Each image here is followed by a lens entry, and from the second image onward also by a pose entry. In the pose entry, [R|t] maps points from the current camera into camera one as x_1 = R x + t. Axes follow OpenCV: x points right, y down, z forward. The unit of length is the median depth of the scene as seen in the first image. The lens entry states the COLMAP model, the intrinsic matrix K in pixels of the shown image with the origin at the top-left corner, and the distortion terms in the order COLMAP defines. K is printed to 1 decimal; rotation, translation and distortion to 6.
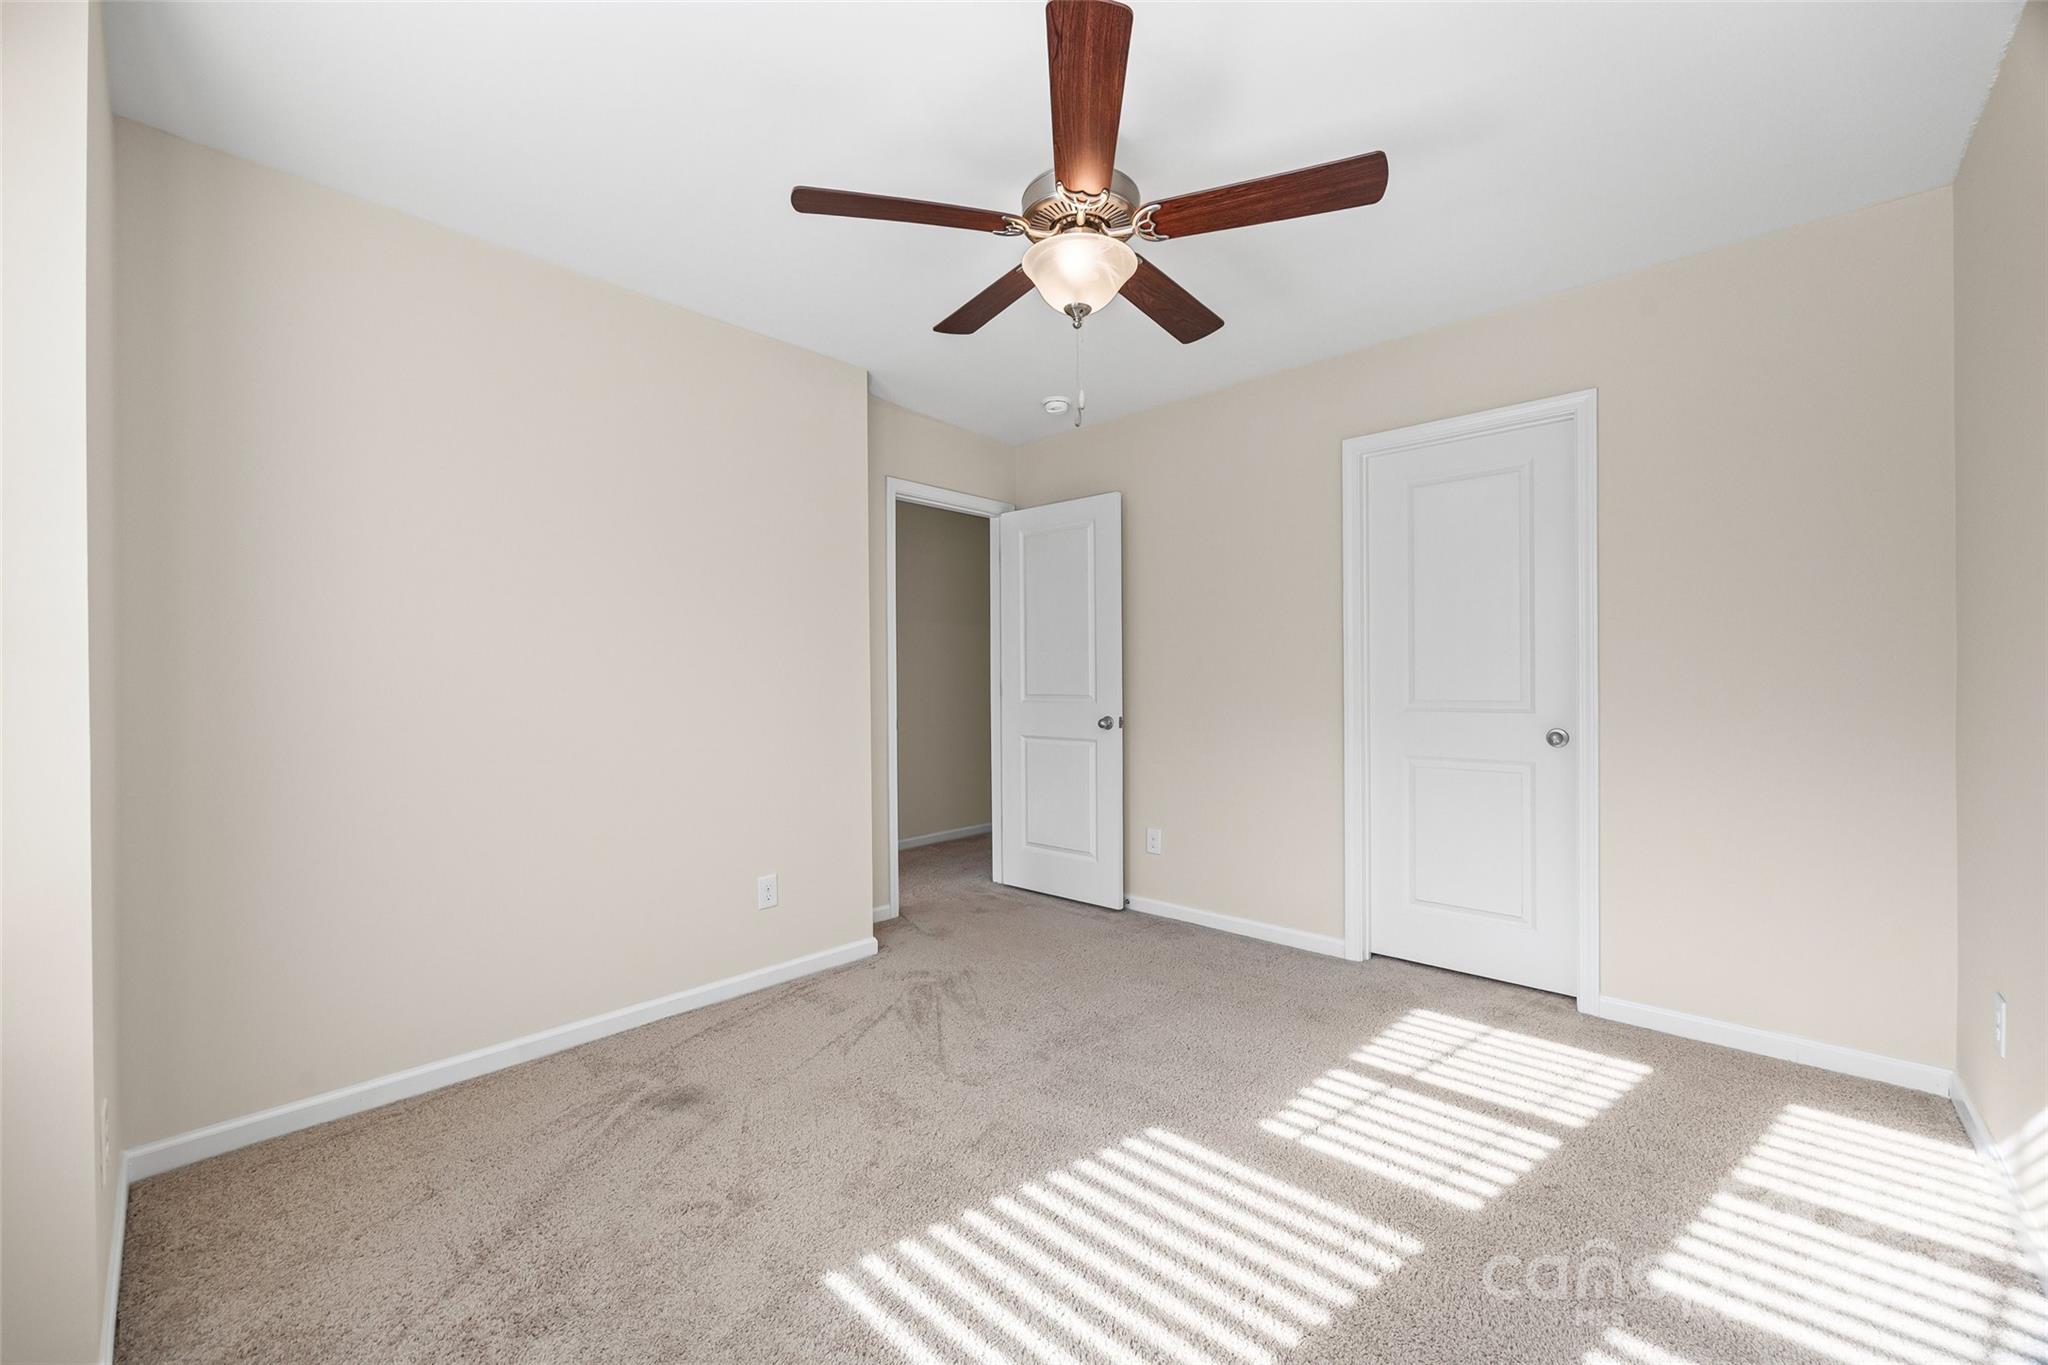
lens RADIAL K [[786.2, 0, 1019.9], [0, 786.2, 686.6], [0, 0, 1]] dist [-0.000604, -0.000094]
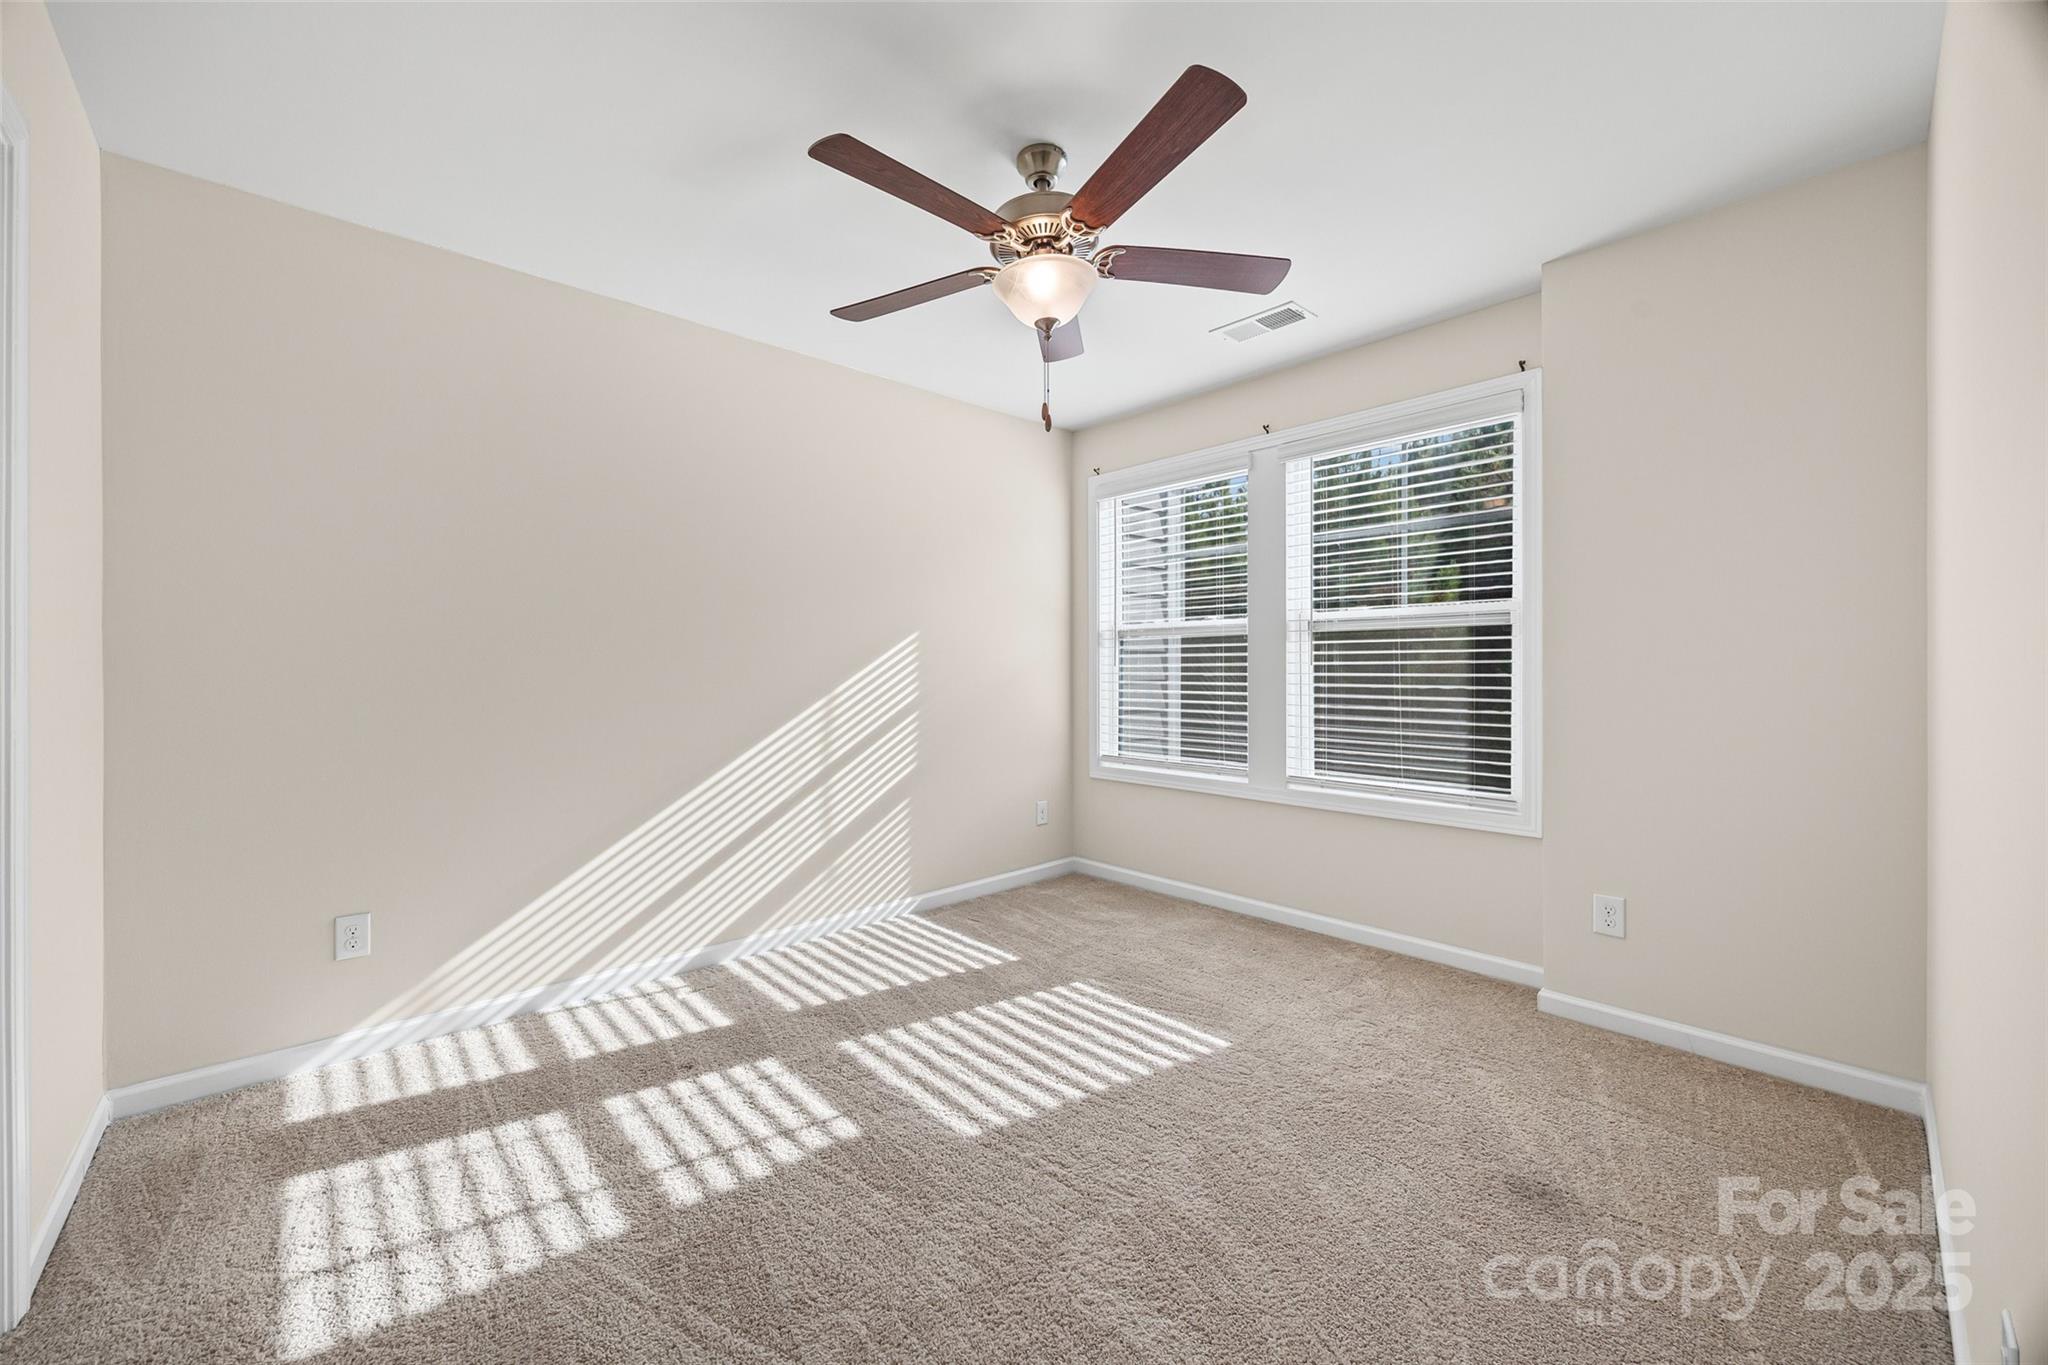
lens RADIAL K [[786.2, 0, 1019.5], [0, 786.2, 672.0], [0, 0, 1]] dist [-0.000604, -0.000094]
pose [[-0.997840, 0.015326, 0.063872, 0.037701], [0.015746, 0.999858, 0.006077, -0.002696], [-0.063770, 0.007070, -0.997940, 1.699892]]
